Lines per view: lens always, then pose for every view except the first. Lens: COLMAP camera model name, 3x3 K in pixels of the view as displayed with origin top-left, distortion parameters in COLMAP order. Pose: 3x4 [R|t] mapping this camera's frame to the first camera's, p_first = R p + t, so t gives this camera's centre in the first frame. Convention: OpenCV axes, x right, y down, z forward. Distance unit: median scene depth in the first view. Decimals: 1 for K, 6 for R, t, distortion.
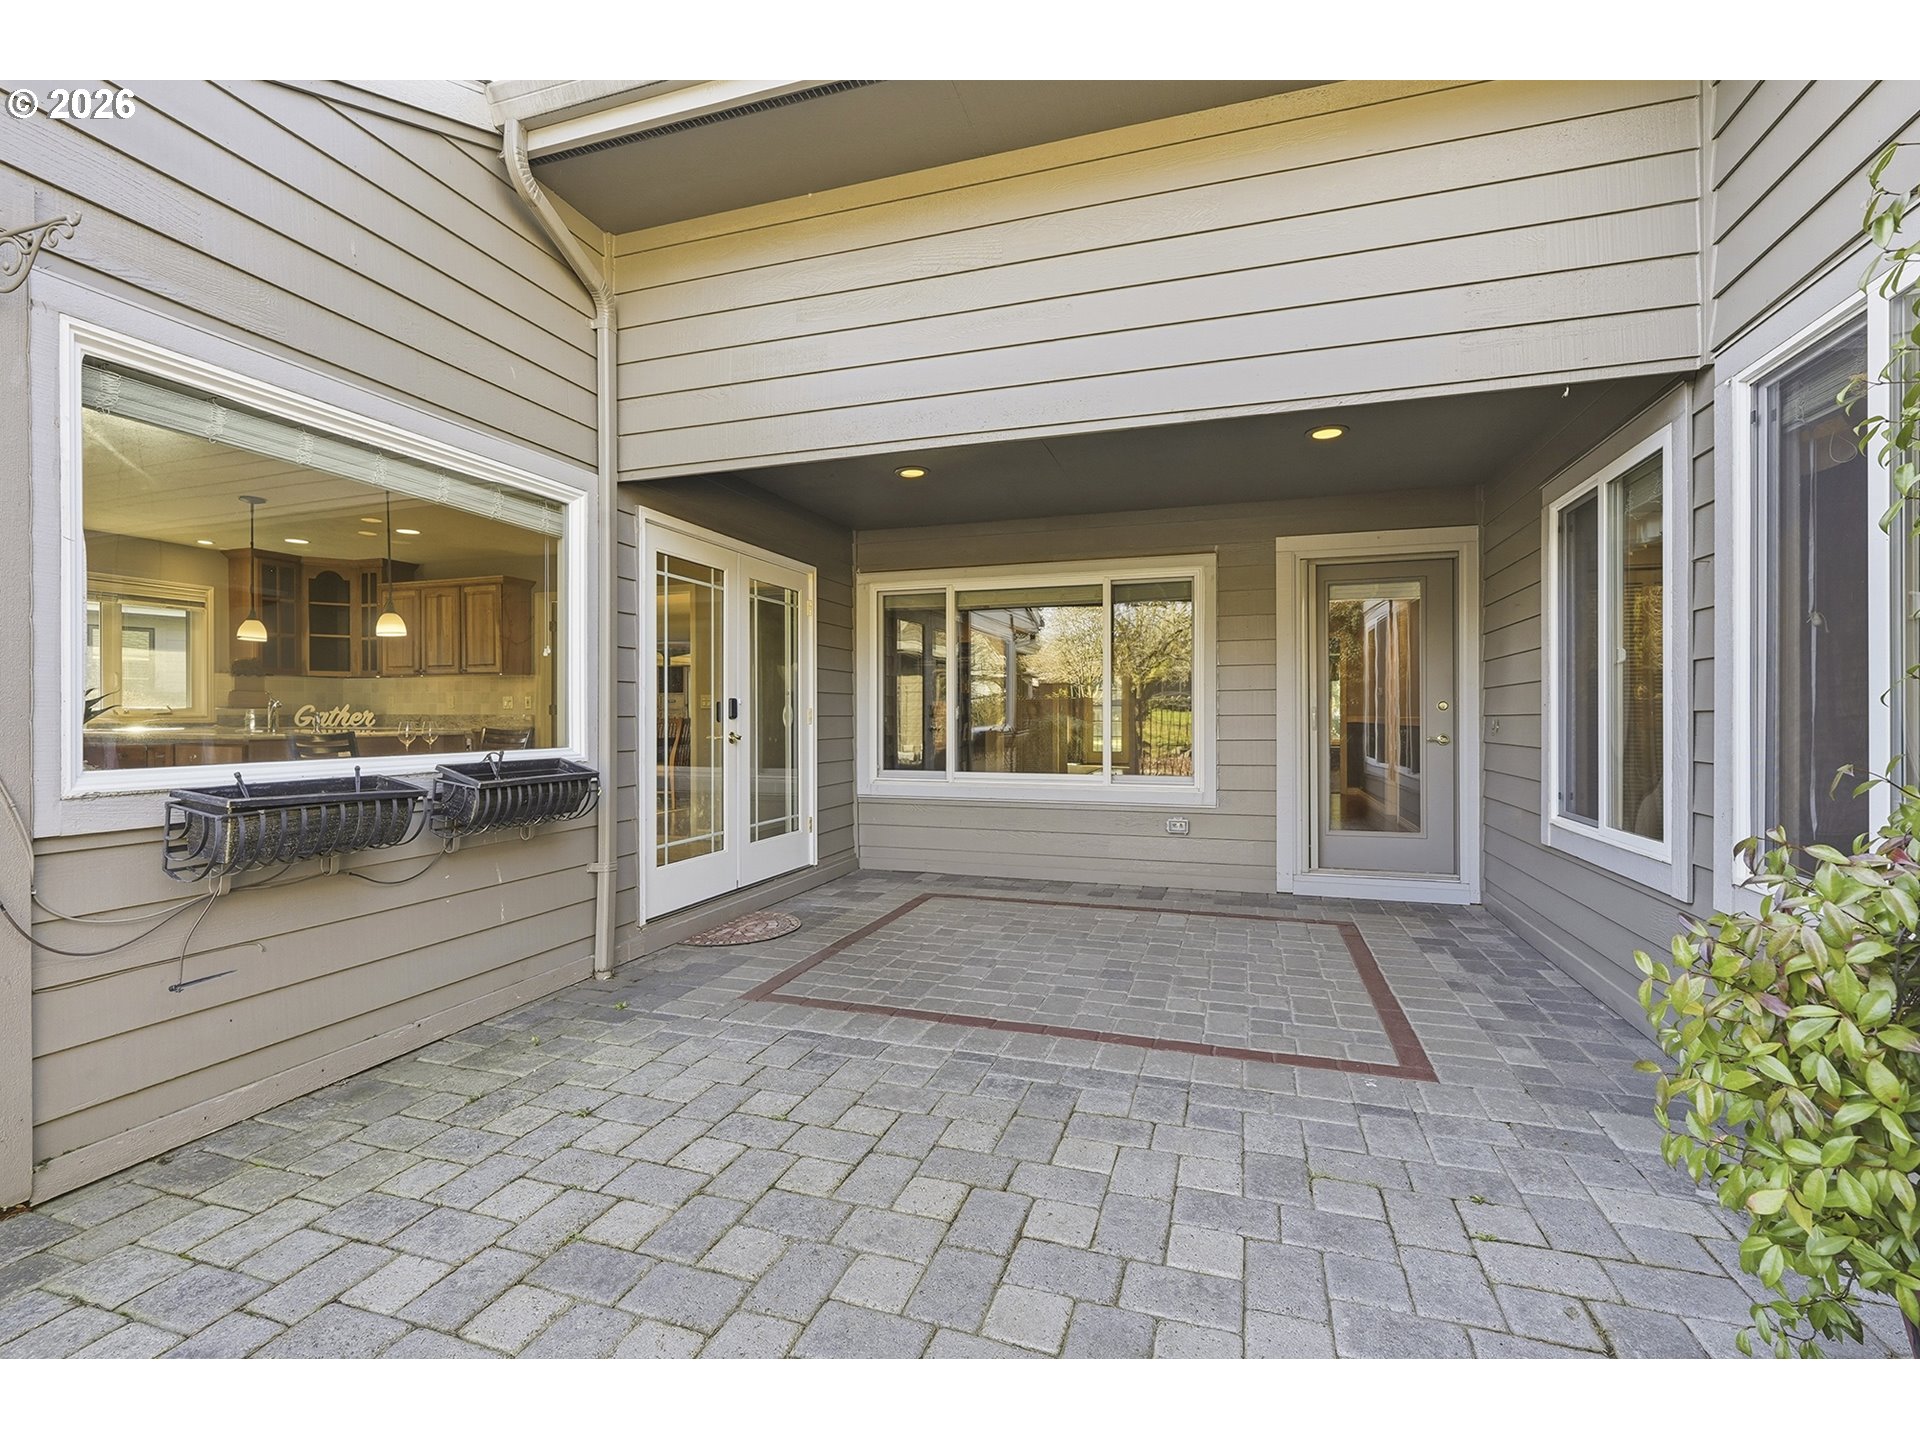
lens RADIAL K [[869.0, 0, 963.9], [0, 869.0, 722.0], [0, 0, 1]] dist [-0.008679, 0.004352]
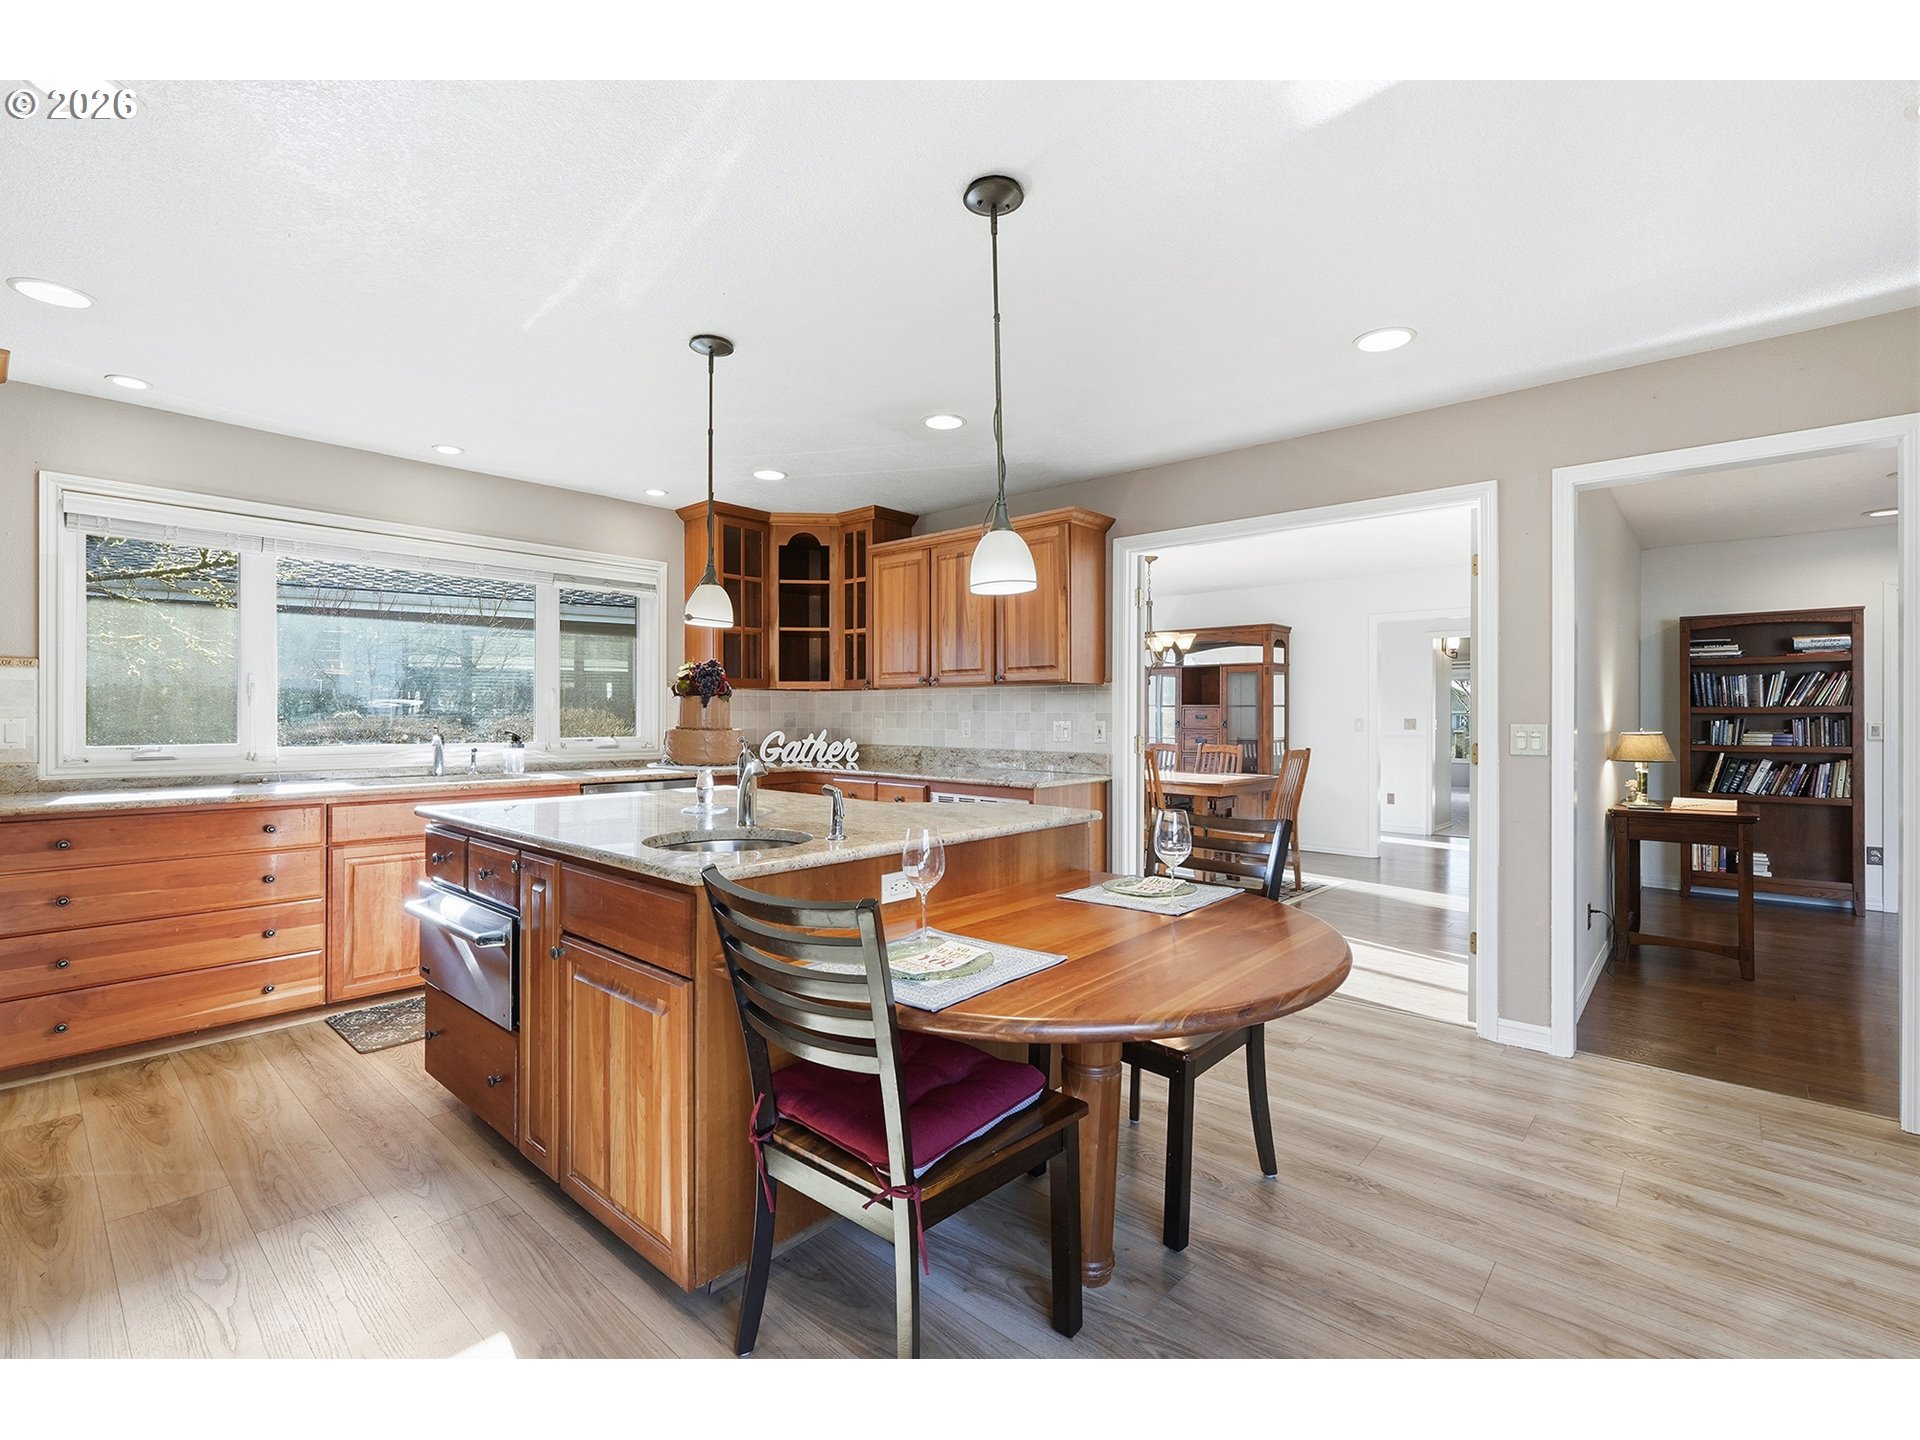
lens RADIAL K [[869.0, 0, 960.2], [0, 869.0, 715.4], [0, 0, 1]] dist [-0.008679, 0.004352]
pose [[0.917354, 0.001921, -0.398067, -0.358132], [-0.004464, 0.999975, -0.005462, -0.029672], [0.398047, 0.006788, 0.917340, 0.437129]]
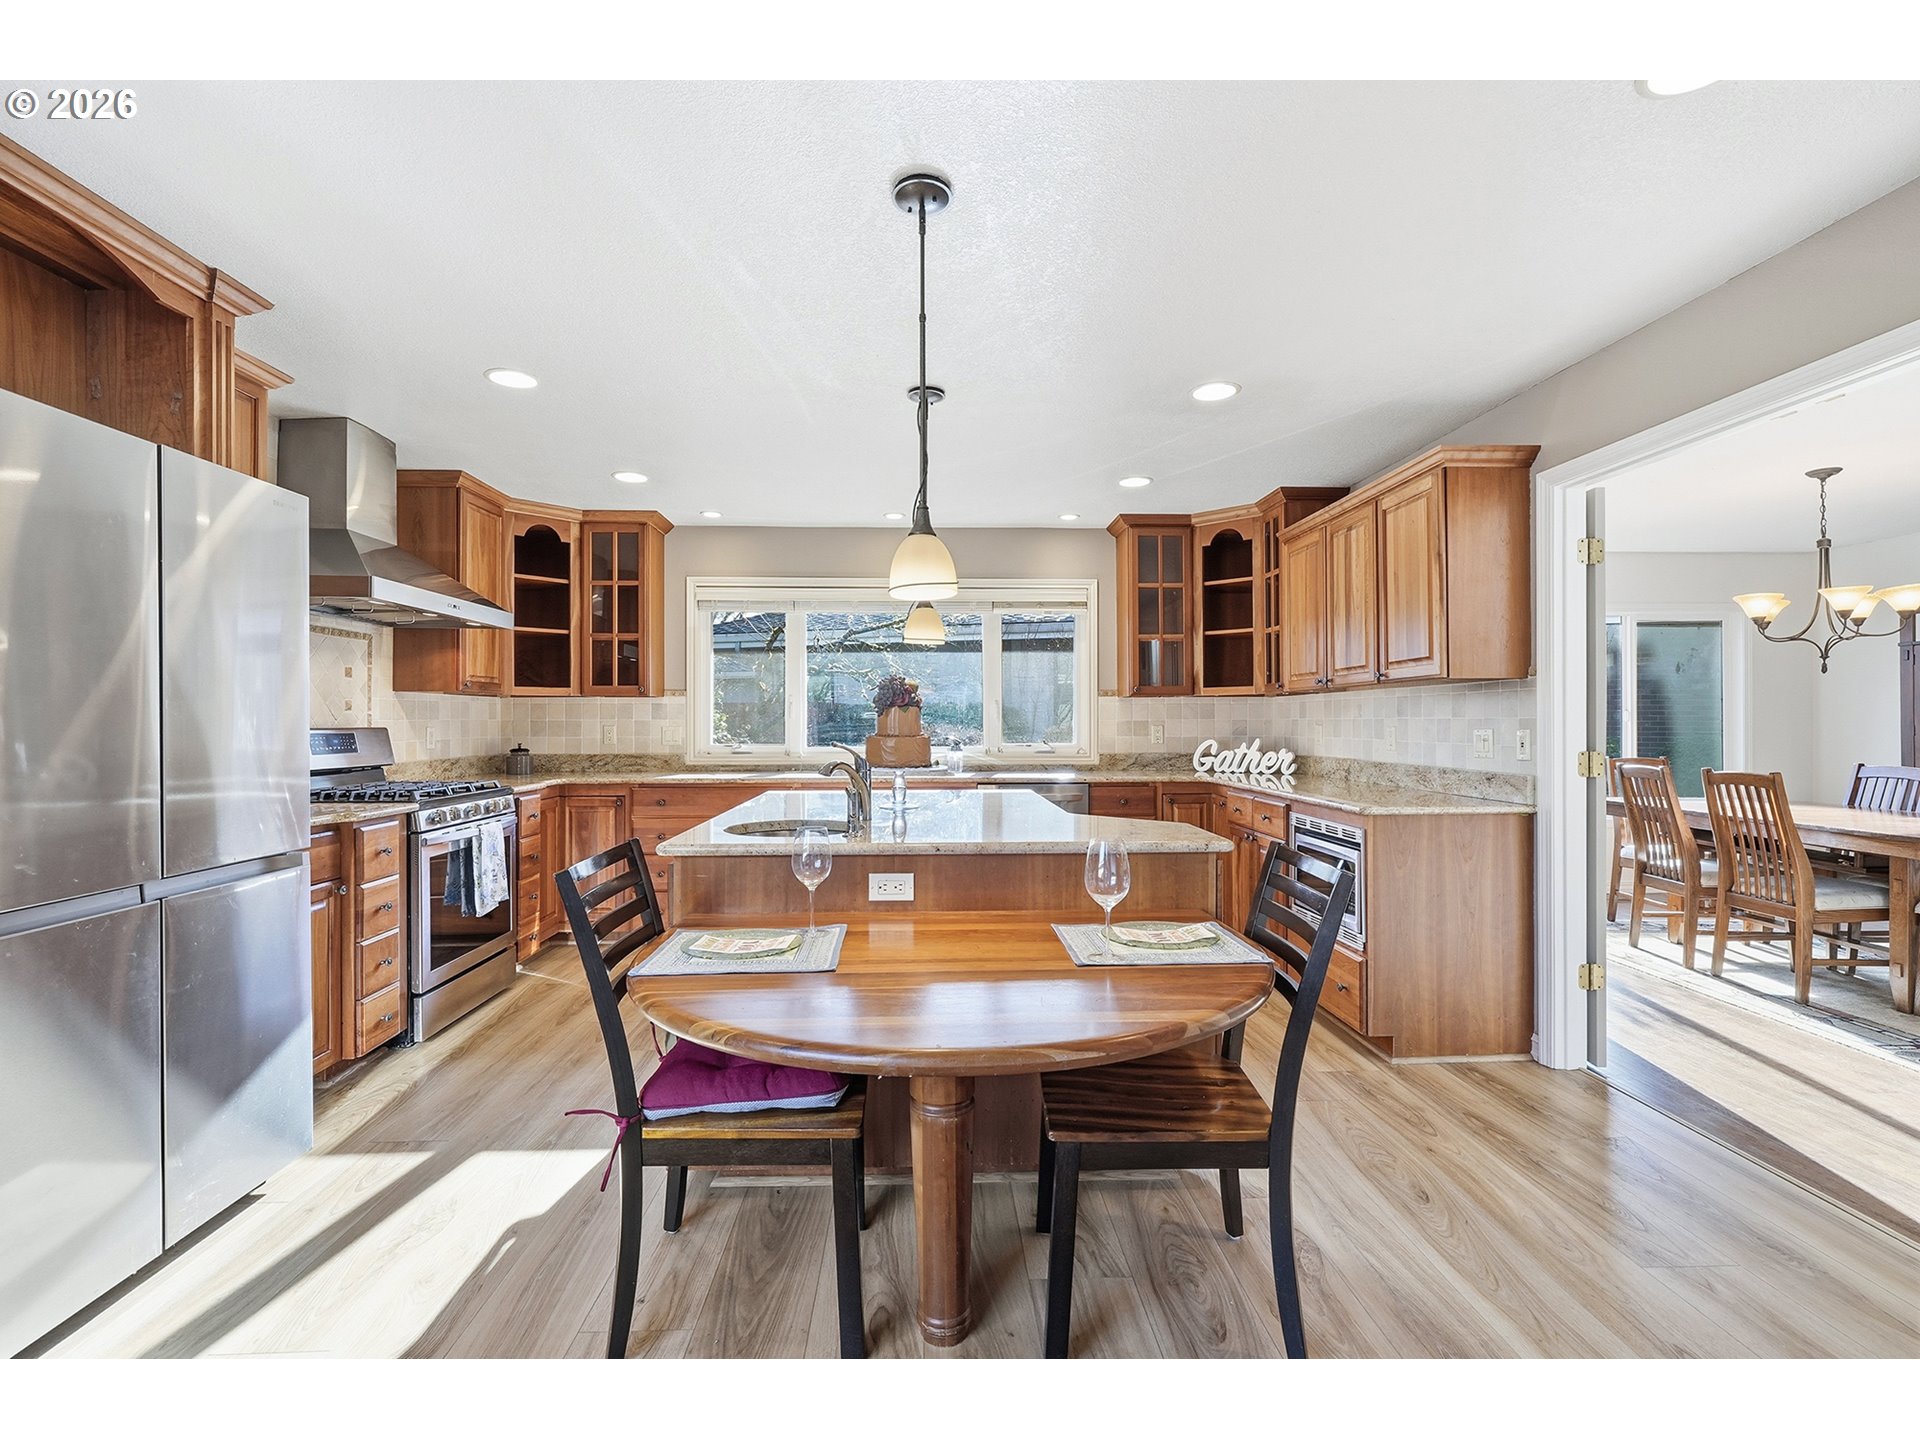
lens RADIAL K [[869.0, 0, 960.2], [0, 869.0, 719.4], [0, 0, 1]] dist [-0.008679, 0.004352]
pose [[0.352487, -0.004388, -0.935806, -0.210114], [-0.004229, 0.999971, -0.006282, -0.030670], [0.935807, 0.006172, 0.352458, 0.601542]]
